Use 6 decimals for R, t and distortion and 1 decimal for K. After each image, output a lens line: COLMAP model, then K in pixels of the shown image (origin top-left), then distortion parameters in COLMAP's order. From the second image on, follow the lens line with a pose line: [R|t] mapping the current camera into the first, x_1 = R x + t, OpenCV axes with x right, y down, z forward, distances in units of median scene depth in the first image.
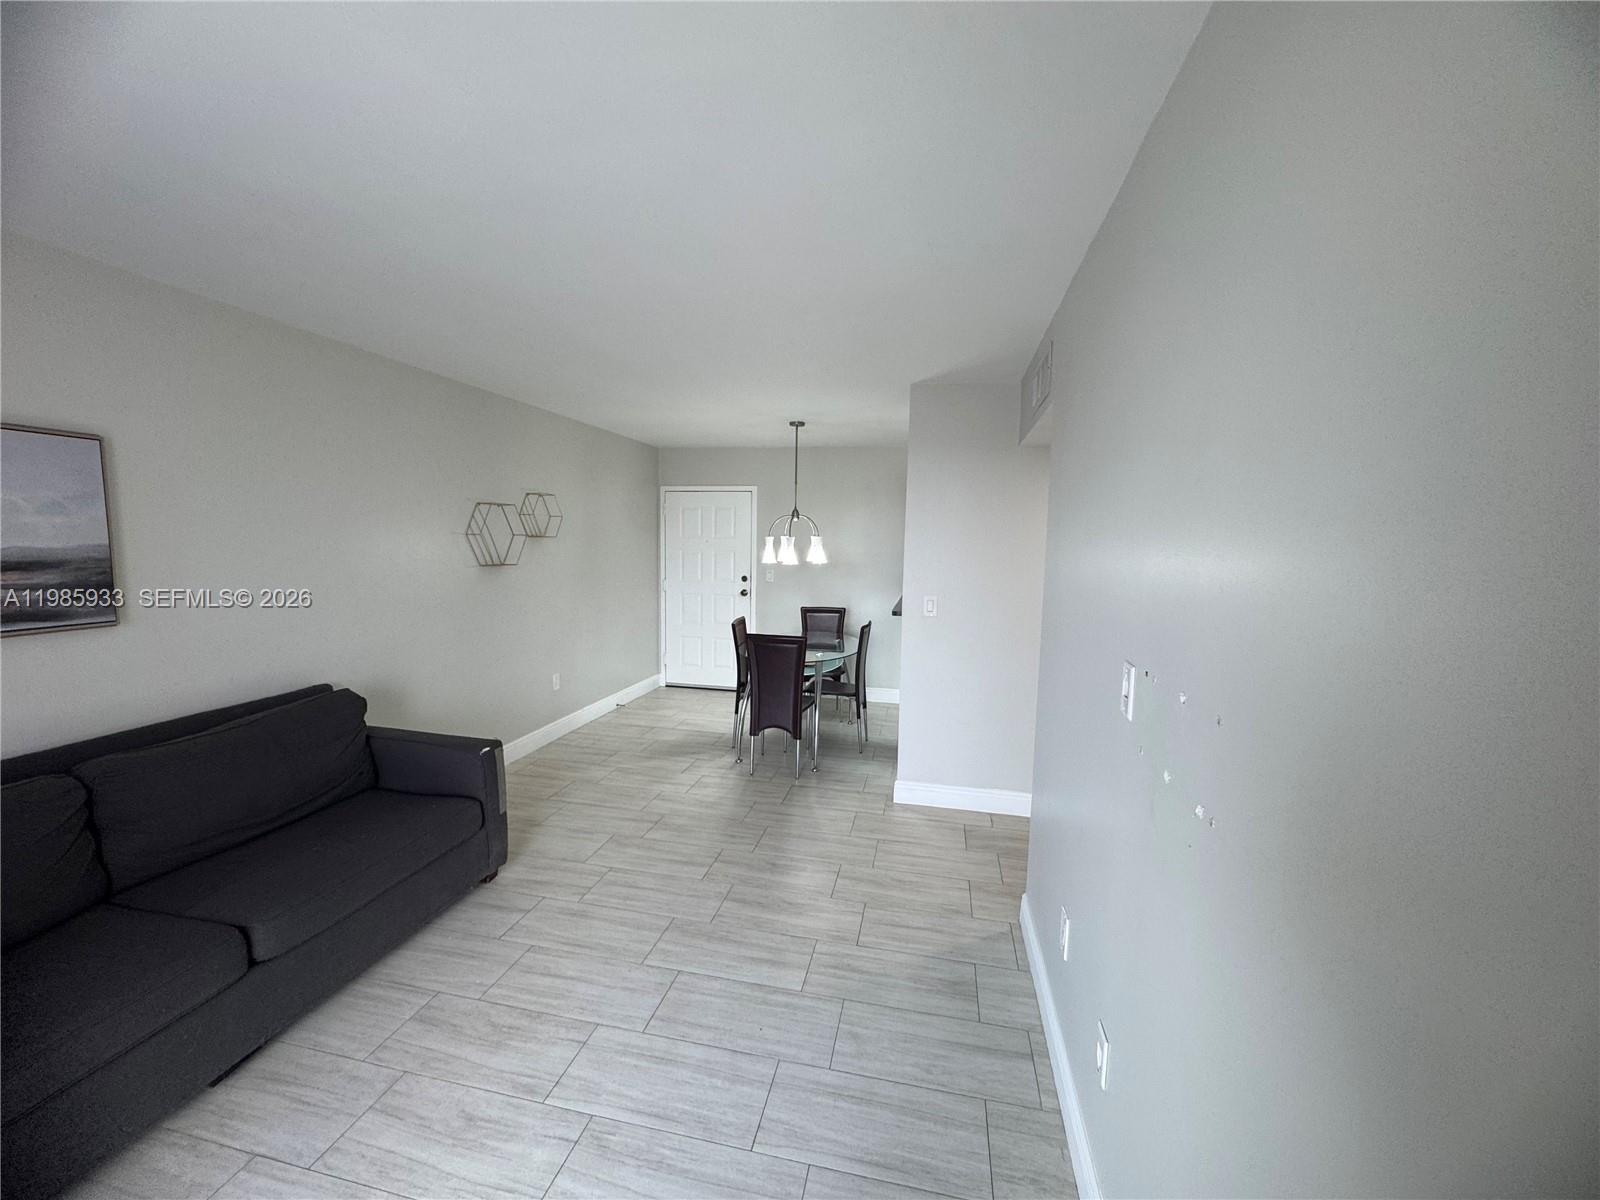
lens RADIAL K [[637.3, 0, 799.9], [0, 637.3, 601.1], [0, 0, 1]] dist [-0.006089, 0.001409]
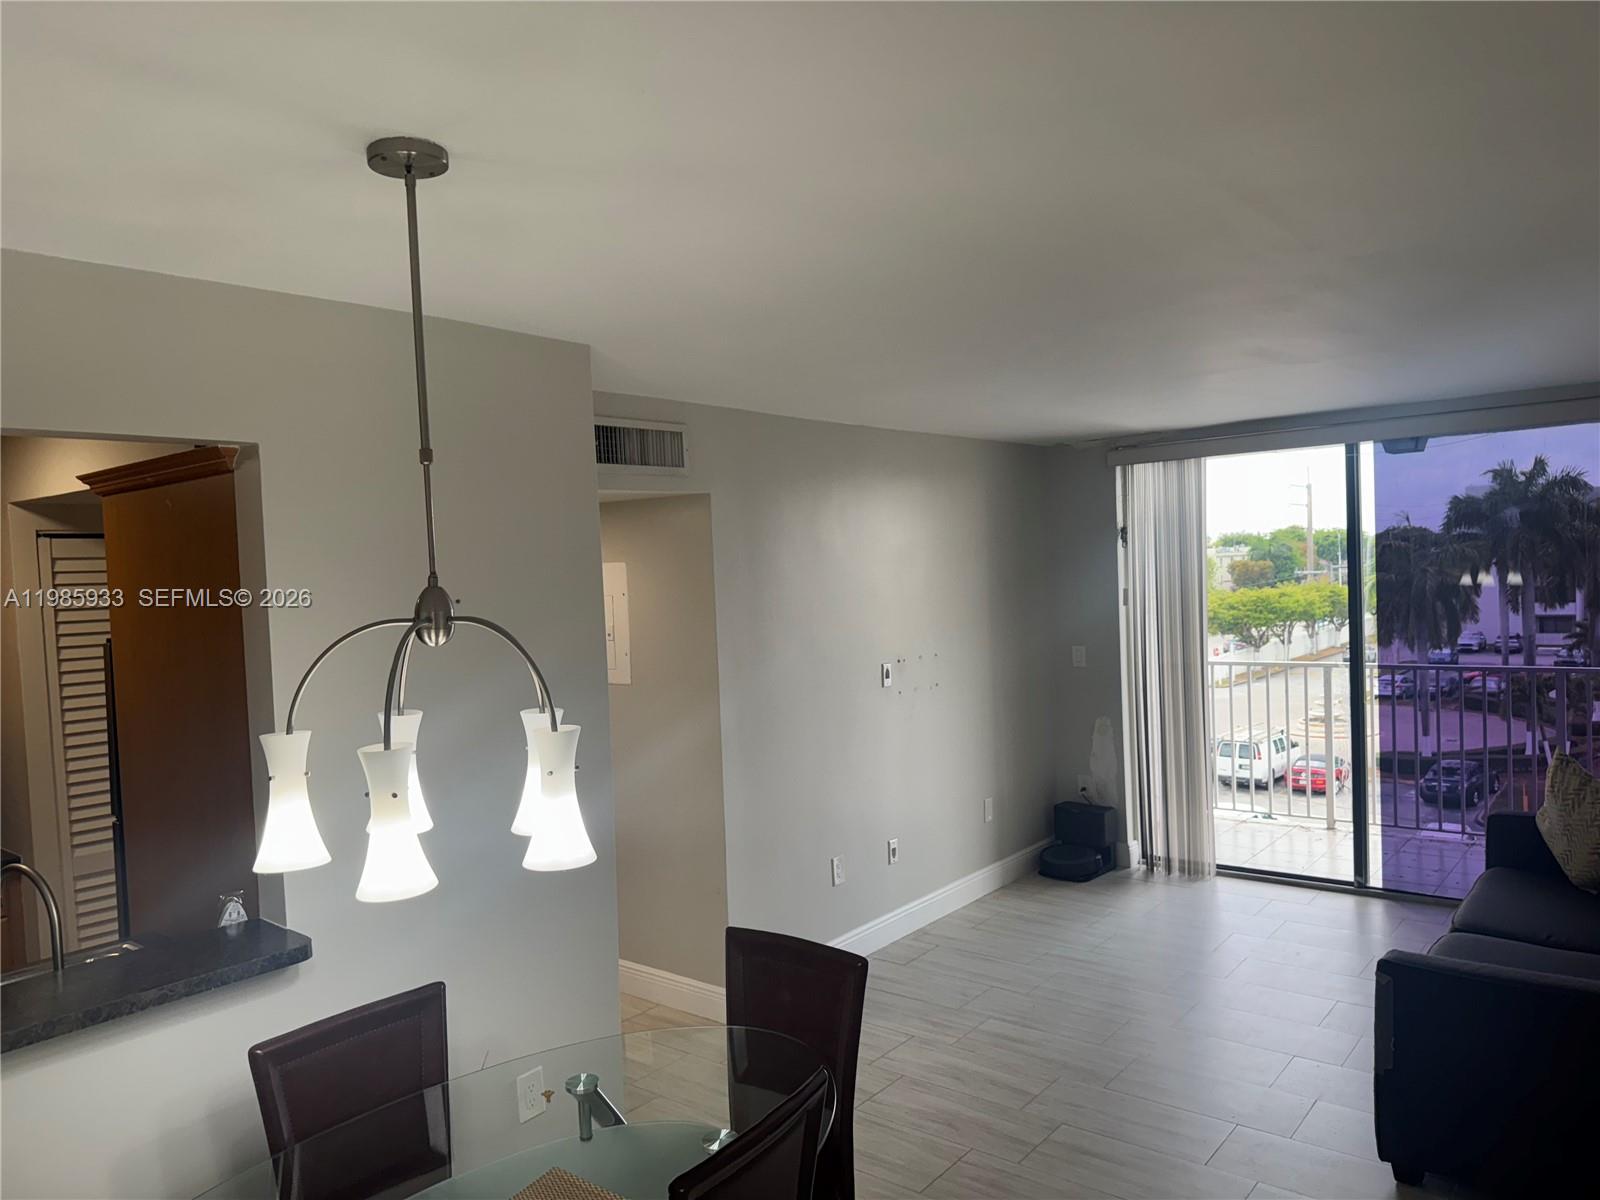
lens RADIAL K [[1121.2, 0, 788.4], [0, 1121.2, 604.0], [0, 0, 1]] dist [0.050326, -0.061574]
pose [[-0.889944, 0.001374, 0.456069, -0.373003], [0.068346, 0.989105, 0.130388, -0.248554], [-0.450921, 0.147209, -0.880341, 1.768865]]
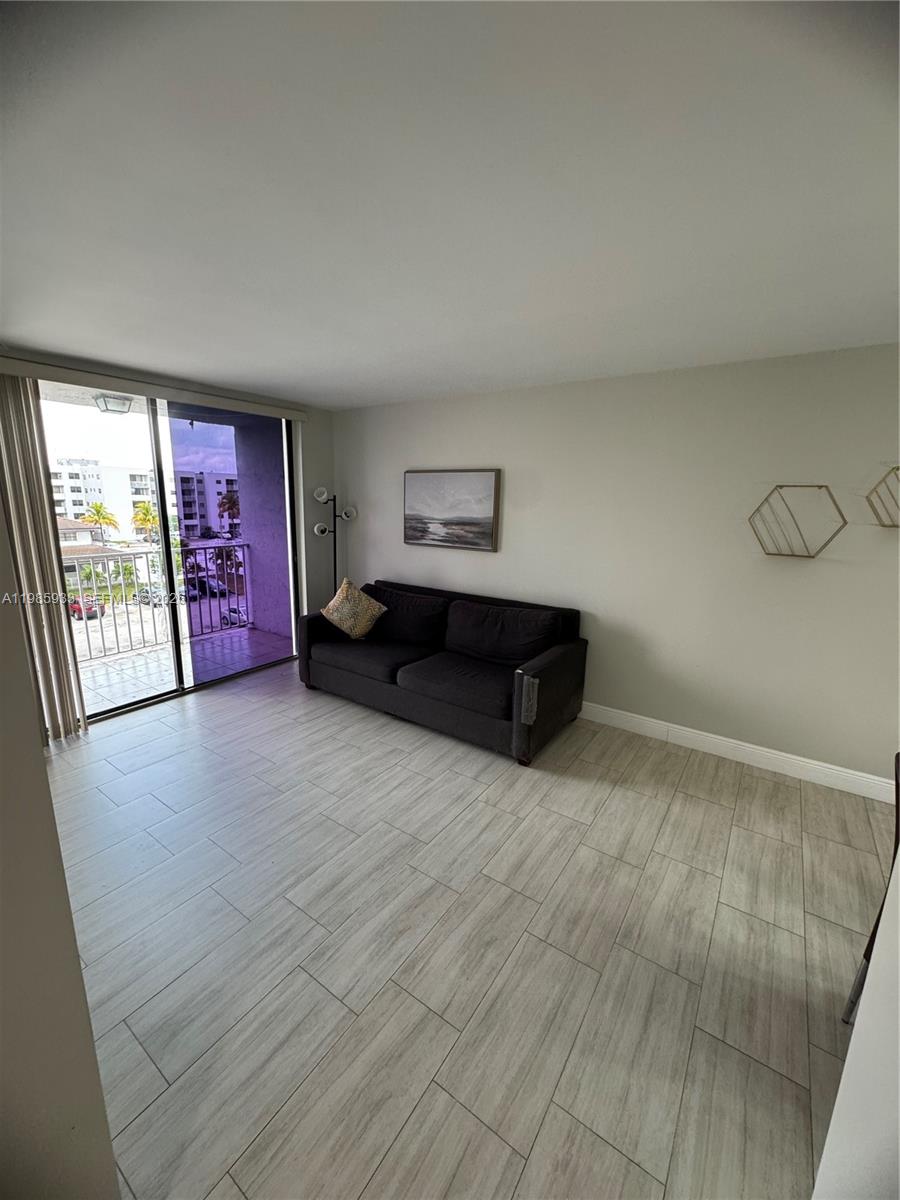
lens RADIAL K [[477.9, 0, 450.2], [0, 477.9, 602.7], [0, 0, 1]] dist [-0.006089, 0.001409]
pose [[-0.381186, 0.169041, -0.908913, 0.381363], [-0.119844, 0.965811, 0.229884, -0.103953], [0.916698, 0.196556, -0.347895, 0.939582]]
